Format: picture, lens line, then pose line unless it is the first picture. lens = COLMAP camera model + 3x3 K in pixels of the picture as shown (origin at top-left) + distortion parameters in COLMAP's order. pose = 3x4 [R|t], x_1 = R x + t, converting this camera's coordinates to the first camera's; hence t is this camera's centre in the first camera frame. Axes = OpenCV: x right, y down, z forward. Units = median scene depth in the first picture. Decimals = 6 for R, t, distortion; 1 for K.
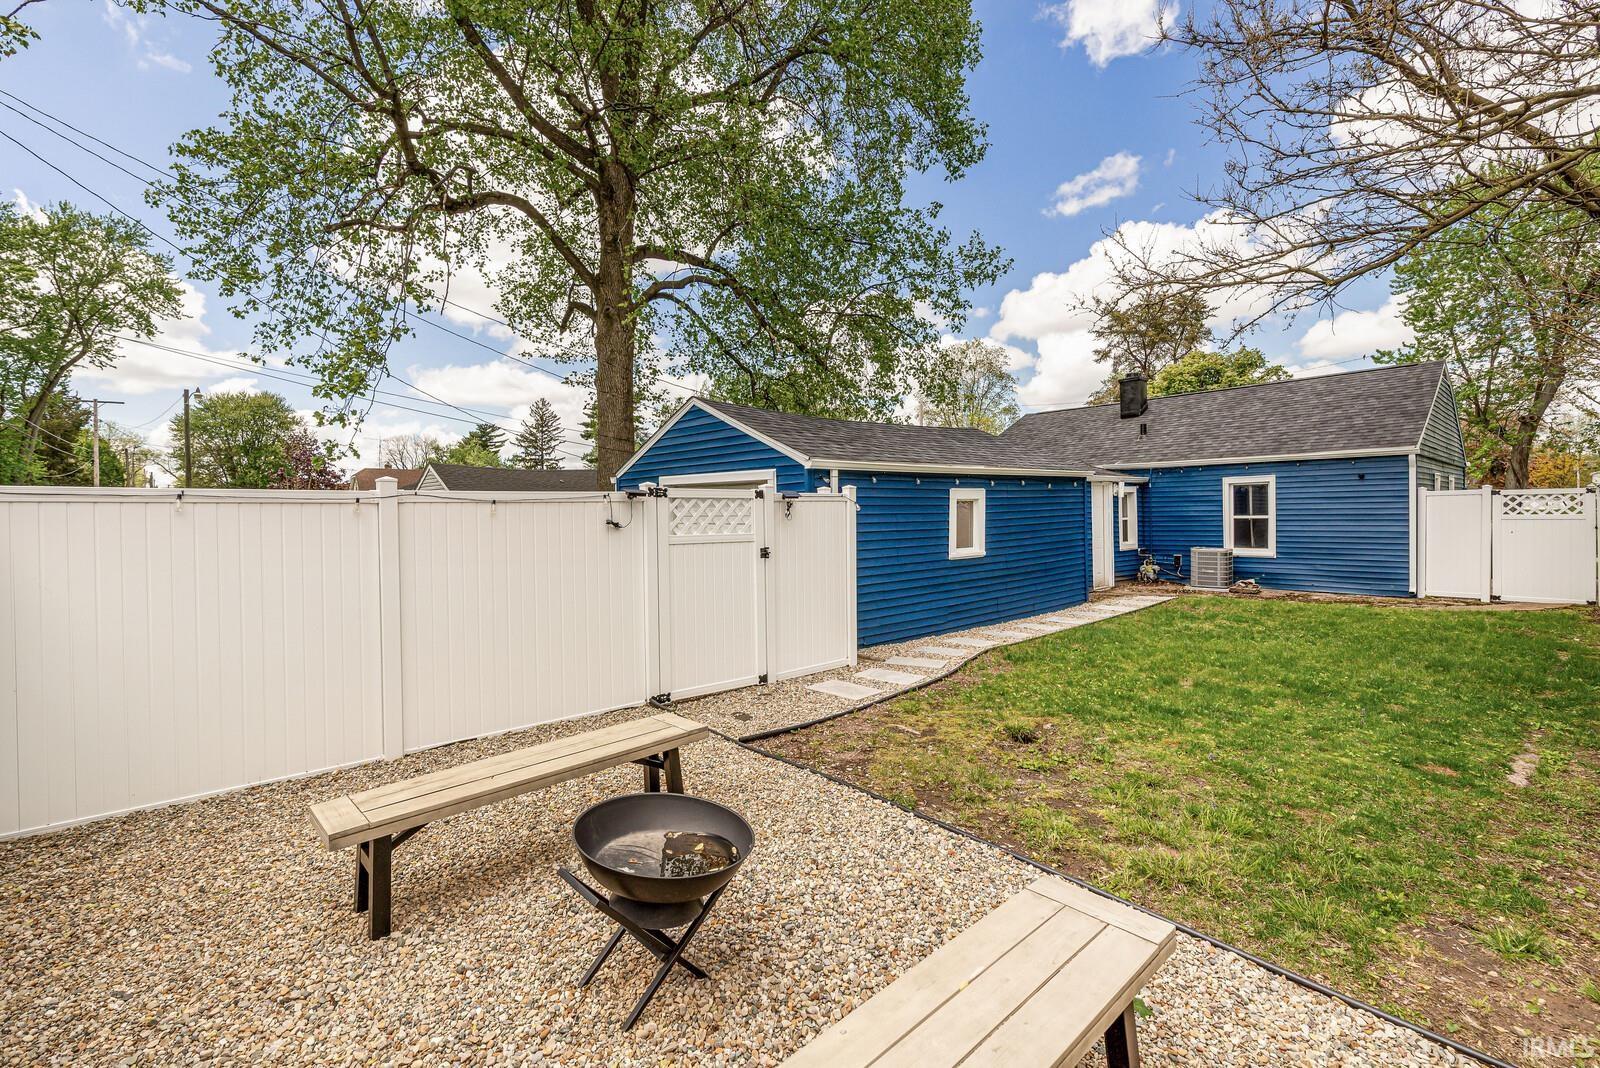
lens RADIAL K [[701.3, 0, 806.9], [0, 701.3, 518.2], [0, 0, 1]] dist [0.004513, -0.000339]
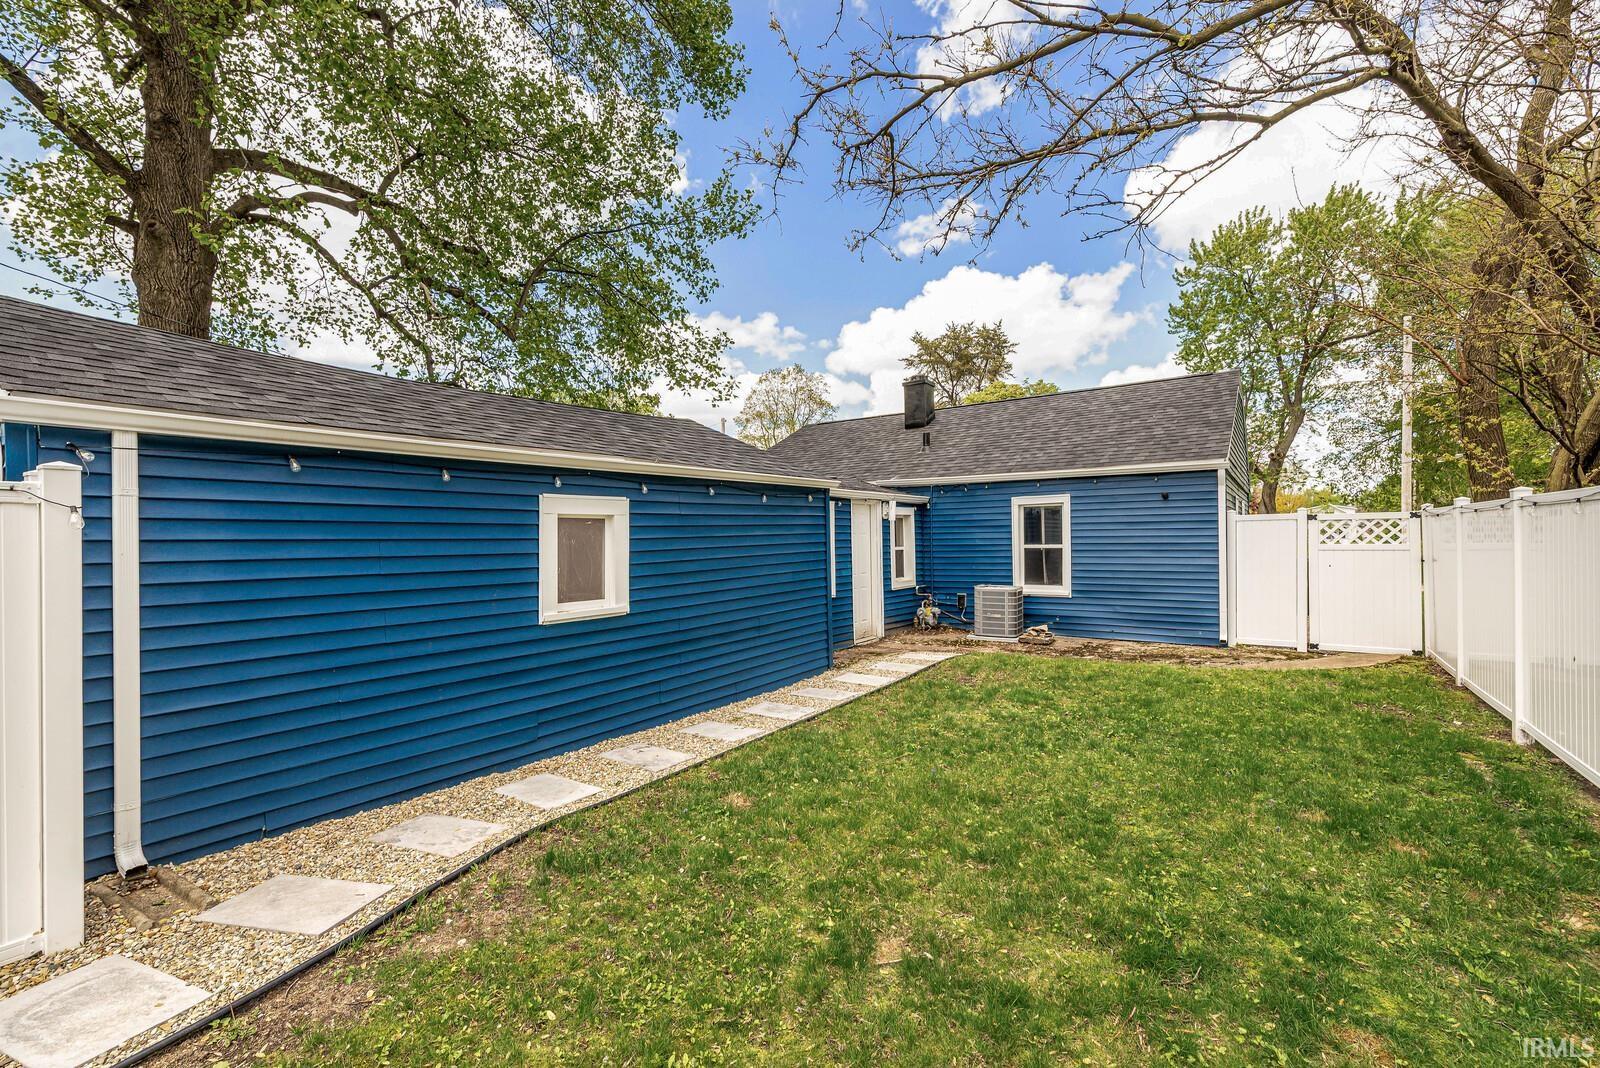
lens RADIAL K [[701.3, 0, 794.6], [0, 701.3, 536.2], [0, 0, 1]] dist [0.004513, -0.000339]
pose [[0.976369, 0.004451, 0.216065, 0.178585], [-0.001326, 0.999892, -0.014607, -0.001373], [-0.216107, 0.013975, 0.976270, 0.274066]]
